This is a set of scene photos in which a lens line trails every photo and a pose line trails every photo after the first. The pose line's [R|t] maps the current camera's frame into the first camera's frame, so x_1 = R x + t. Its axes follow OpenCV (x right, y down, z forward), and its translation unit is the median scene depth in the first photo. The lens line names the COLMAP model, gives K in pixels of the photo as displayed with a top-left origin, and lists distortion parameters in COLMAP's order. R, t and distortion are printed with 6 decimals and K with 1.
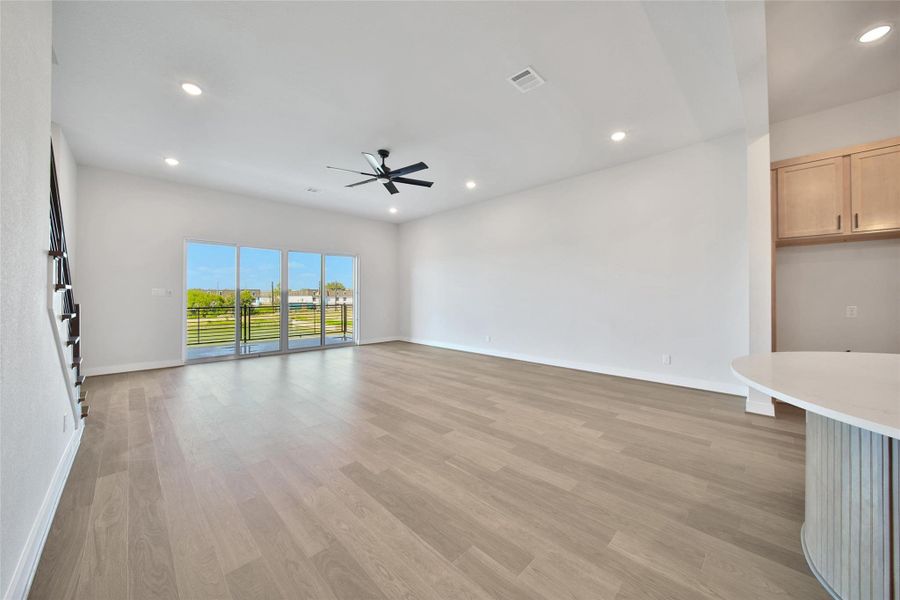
lens RADIAL K [[324.3, 0, 452.6], [0, 324.3, 296.3], [0, 0, 1]] dist [0.000058, -0.000194]
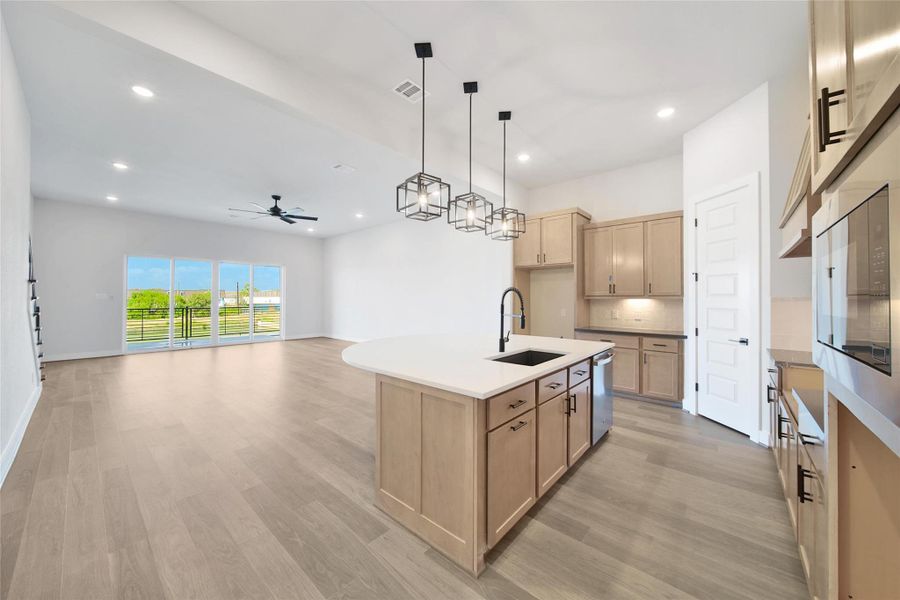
lens RADIAL K [[324.3, 0, 452.6], [0, 324.3, 296.3], [0, 0, 1]] dist [0.000058, -0.000194]
pose [[0.997596, 0.004653, 0.069145, 0.621541], [-0.004385, 0.999982, -0.004025, -0.024713], [-0.069162, 0.003712, 0.997599, -0.599898]]
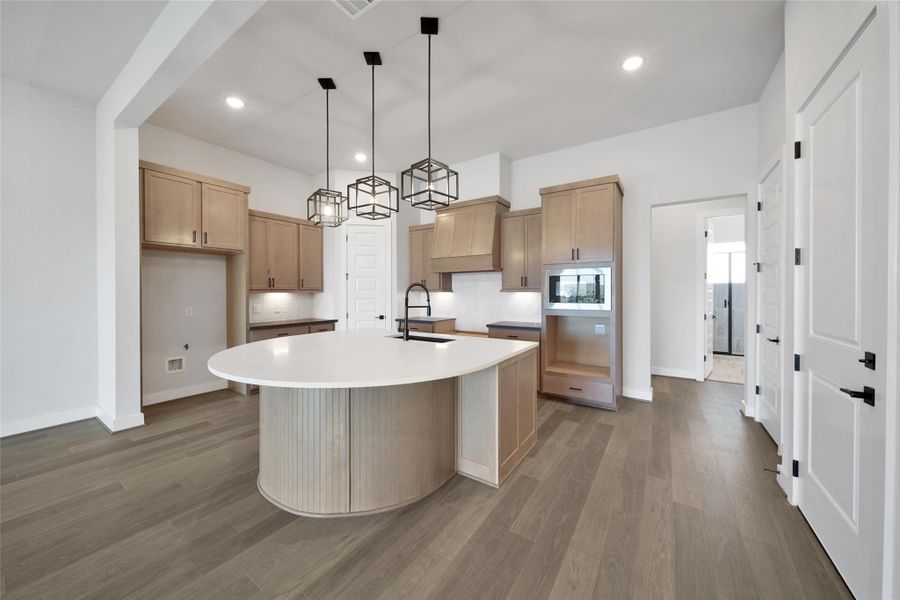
lens RADIAL K [[324.3, 0, 452.6], [0, 324.3, 296.3], [0, 0, 1]] dist [0.000058, -0.000194]
pose [[-0.199655, -0.013716, 0.979770, -0.137896], [-0.000786, 0.999904, 0.013838, -0.026269], [-0.979866, 0.001993, -0.199647, 0.291198]]
